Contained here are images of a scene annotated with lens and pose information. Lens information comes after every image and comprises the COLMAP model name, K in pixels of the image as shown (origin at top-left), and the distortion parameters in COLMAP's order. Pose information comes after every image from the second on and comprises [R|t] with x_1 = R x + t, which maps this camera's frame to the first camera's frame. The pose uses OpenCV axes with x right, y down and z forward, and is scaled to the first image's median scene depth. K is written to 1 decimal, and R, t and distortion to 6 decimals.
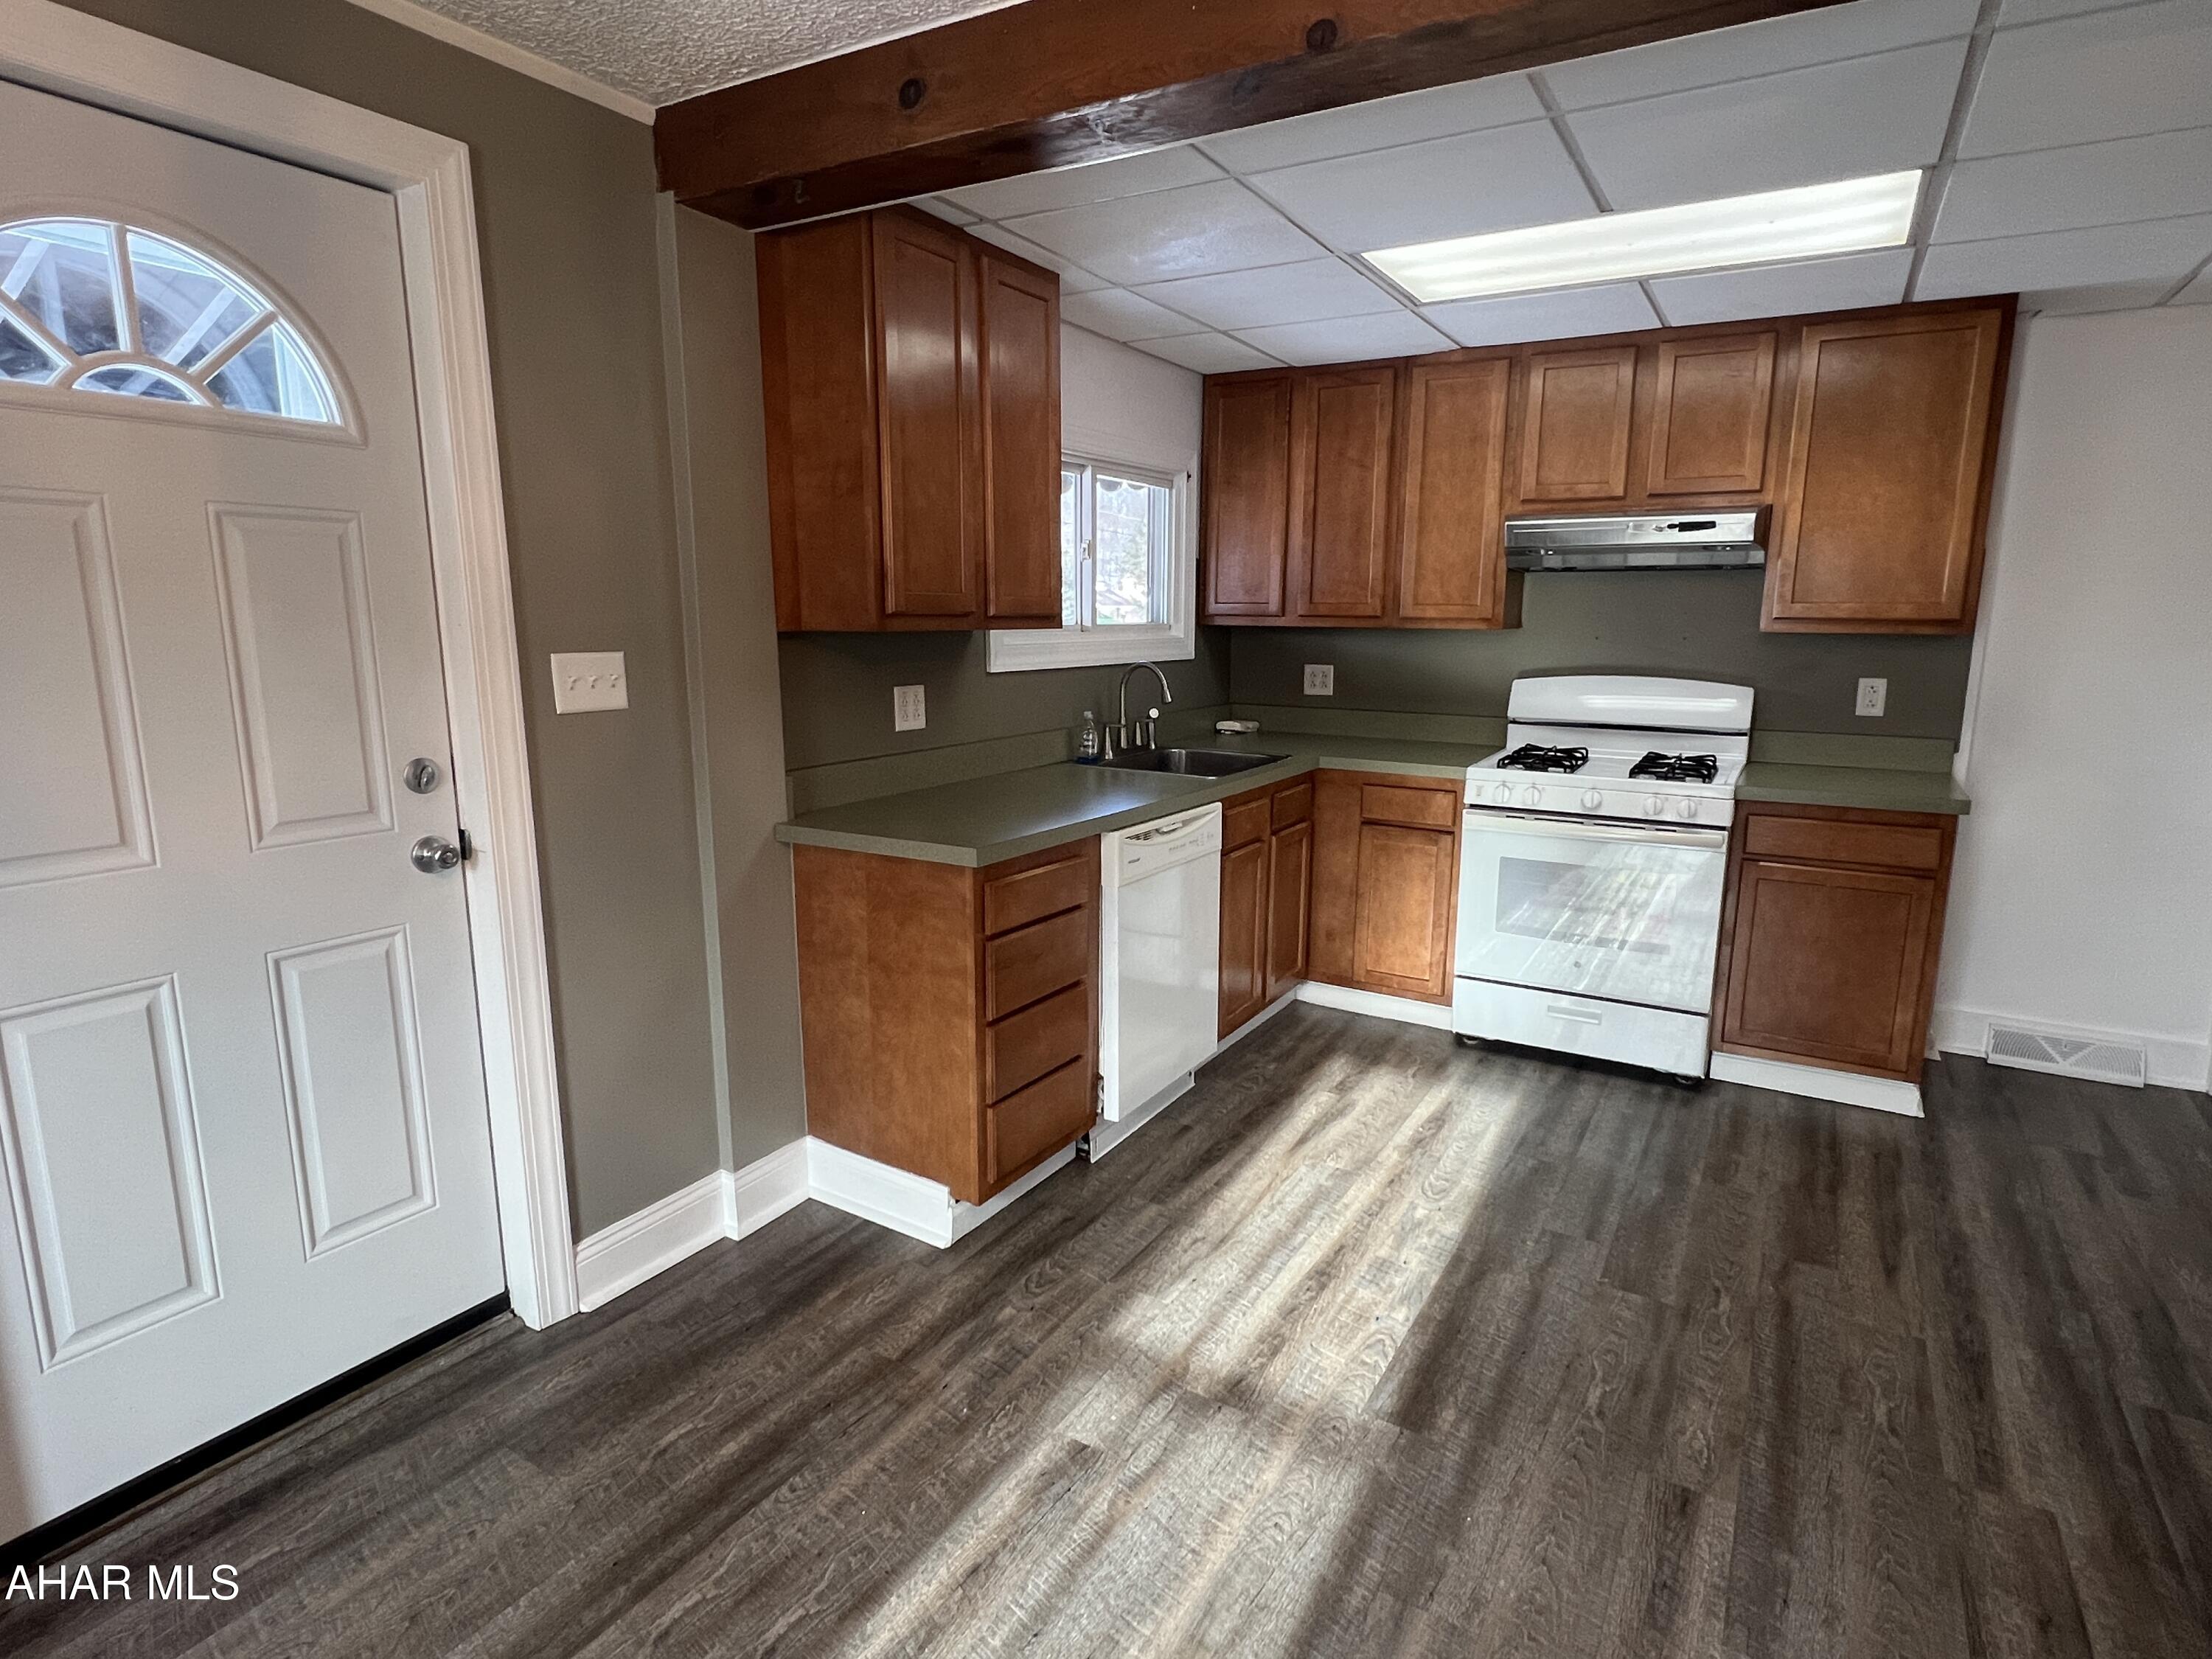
lens RADIAL K [[1176.0, 0, 1106.0], [0, 1176.0, 829.5], [0, 0, 1]] dist [-0.006123, -0.001086]
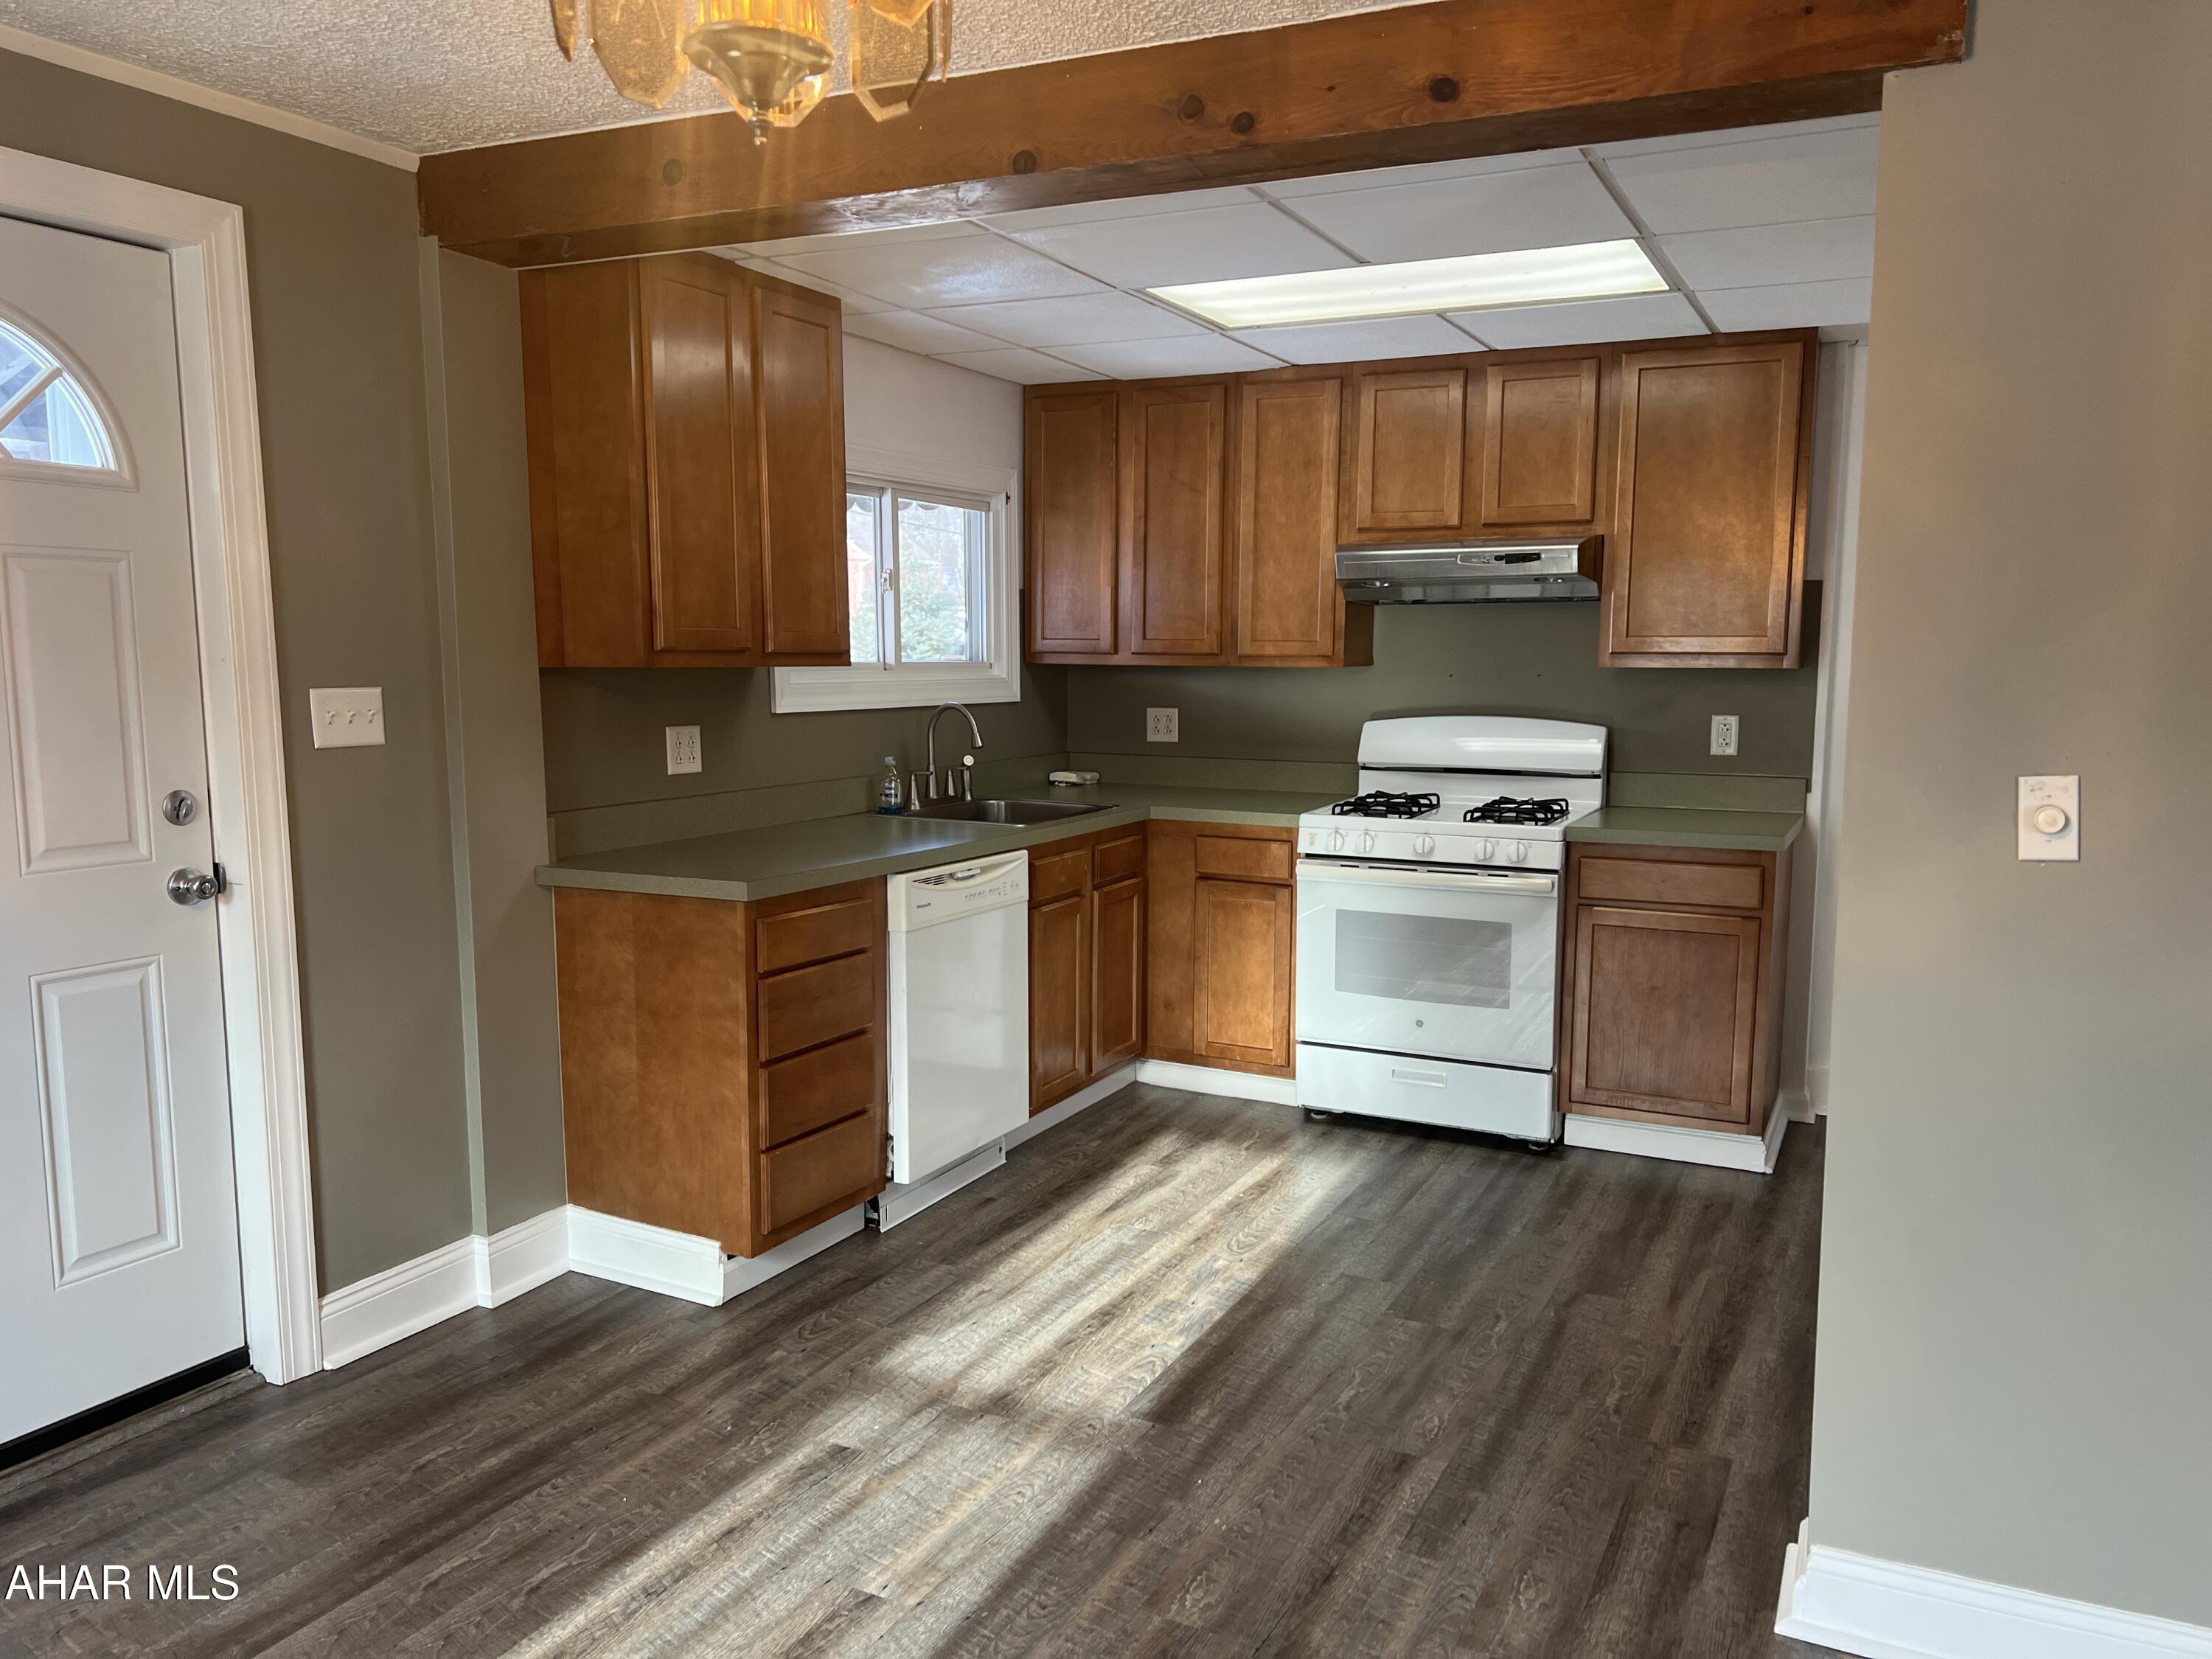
lens RADIAL K [[1631.1, 0, 1126.3], [0, 1631.1, 846.4], [0, 0, 1]] dist [0.057176, -0.071432]
pose [[0.996394, -0.010667, 0.084180, 0.072043], [0.015808, 0.998034, -0.060651, 0.056928], [-0.083367, 0.061763, 0.994603, -0.315331]]
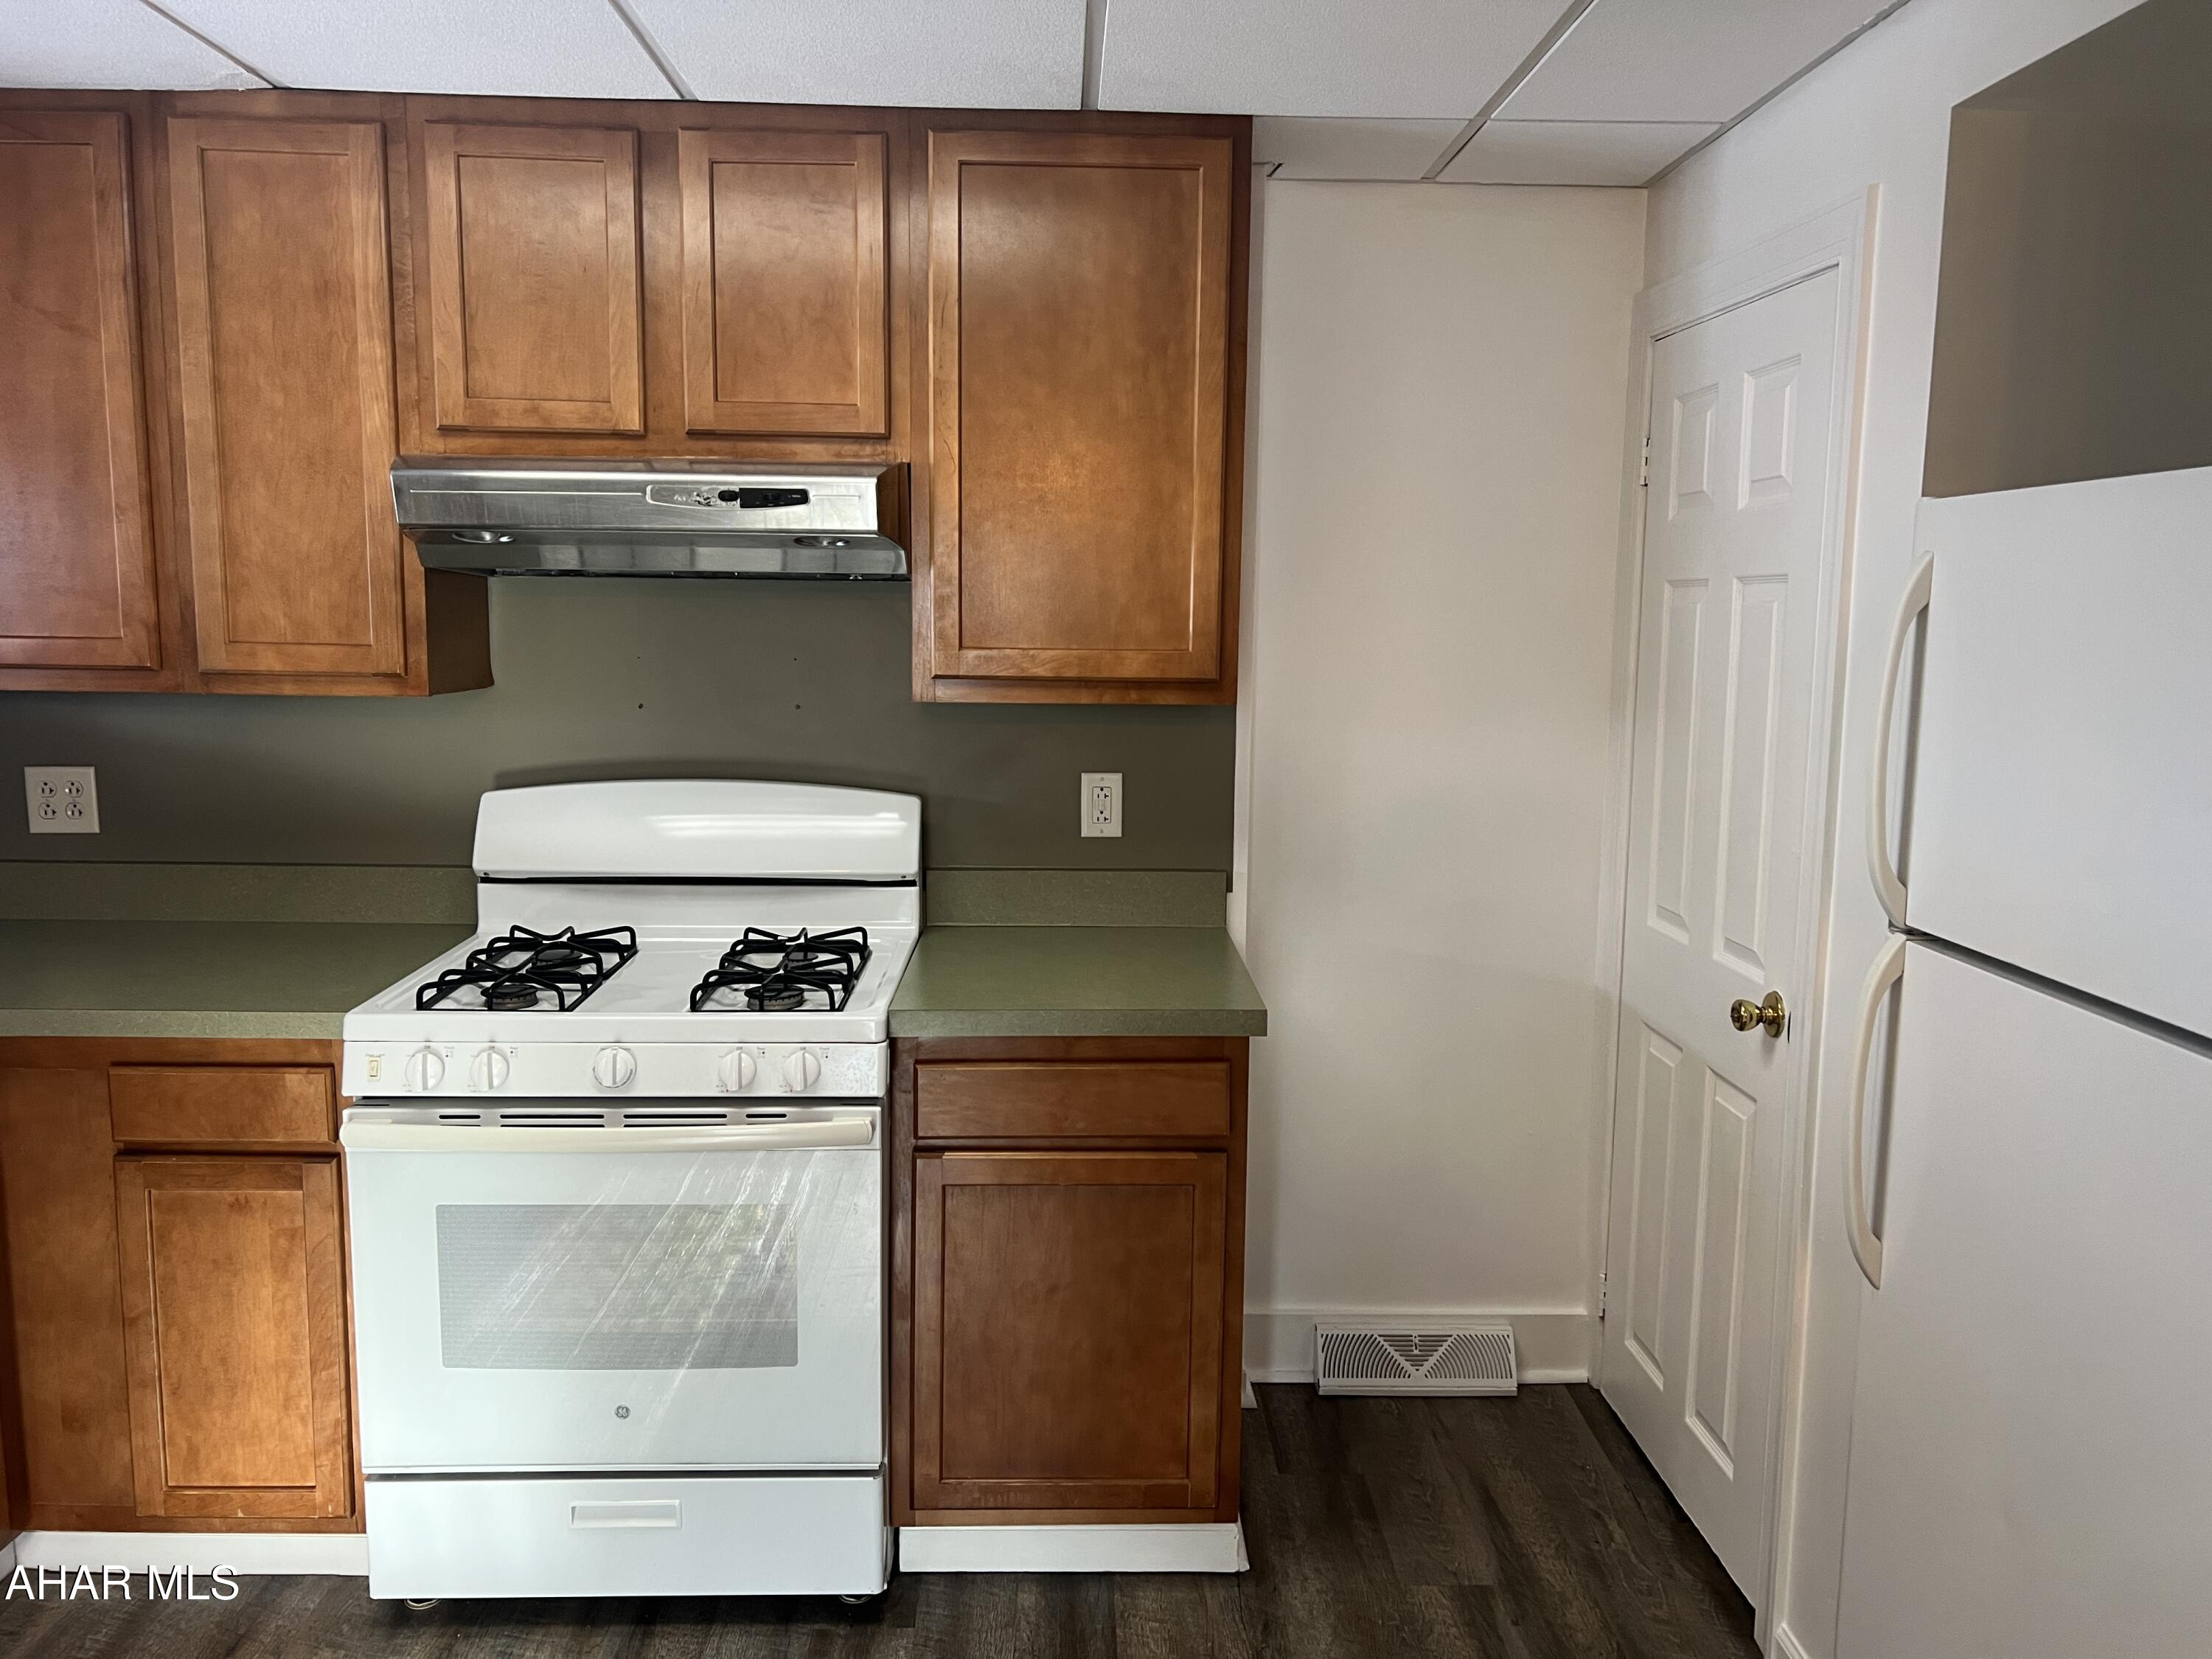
lens RADIAL K [[1672.4, 0, 1098.0], [0, 1672.4, 835.9], [0, 0, 1]] dist [0.059384, -0.068176]
pose [[0.843410, -0.066802, 0.533101, 0.248002], [0.090740, 0.995697, -0.018788, -0.096480], [-0.529552, 0.064220, 0.845843, 0.357425]]
